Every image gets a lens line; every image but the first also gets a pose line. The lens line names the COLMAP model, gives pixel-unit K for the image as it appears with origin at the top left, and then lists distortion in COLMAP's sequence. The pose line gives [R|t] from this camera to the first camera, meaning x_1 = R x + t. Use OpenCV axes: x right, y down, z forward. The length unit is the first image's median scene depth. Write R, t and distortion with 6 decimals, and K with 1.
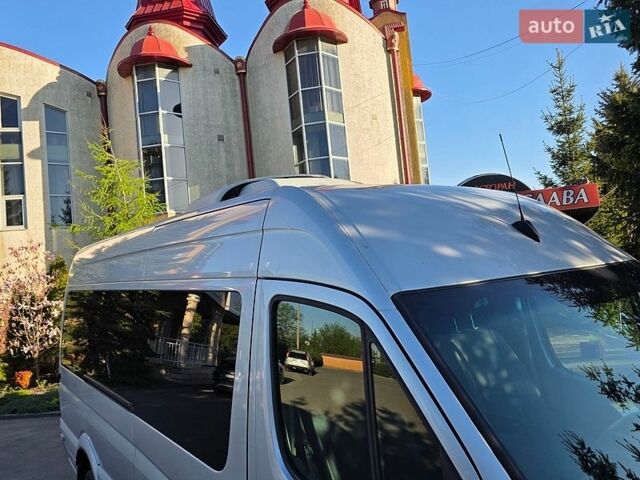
lens RADIAL K [[508.2, 0, 321.2], [0, 508.2, 233.1], [0, 0, 1]] dist [0.079008, -0.083073]
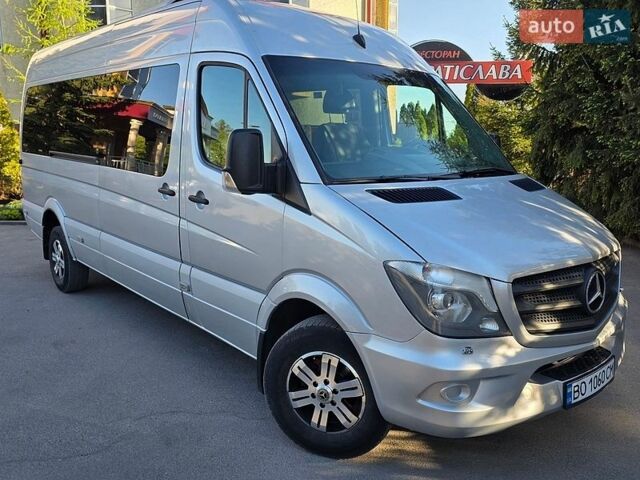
lens RADIAL K [[548.6, 0, 339.4], [0, 548.6, 237.8], [0, 0, 1]] dist [0.098226, -0.149233]
pose [[0.989445, 0.080865, 0.120249, 0.022955], [-0.106675, 0.968099, 0.226728, 0.027977], [-0.098079, -0.237163, 0.966506, -0.113550]]
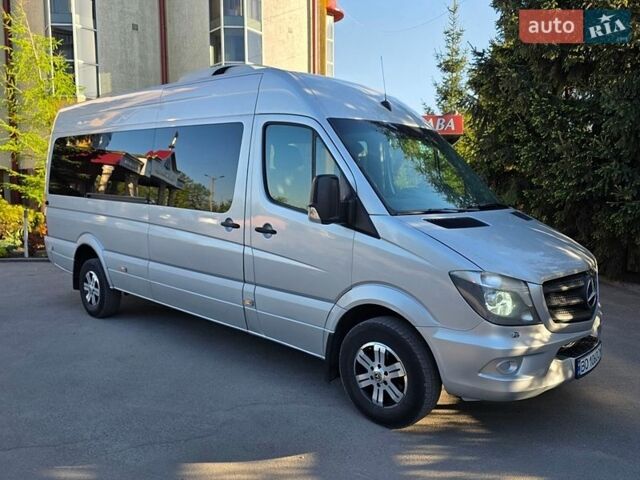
lens RADIAL K [[512.3, 0, 320.0], [0, 512.3, 240.0], [0, 0, 1]] dist [0.061643, -0.068774]
pose [[0.974623, 0.073101, 0.211581, -0.036531], [-0.107376, 0.982009, 0.155333, 0.031538], [-0.196419, -0.174110, 0.964938, -0.143877]]
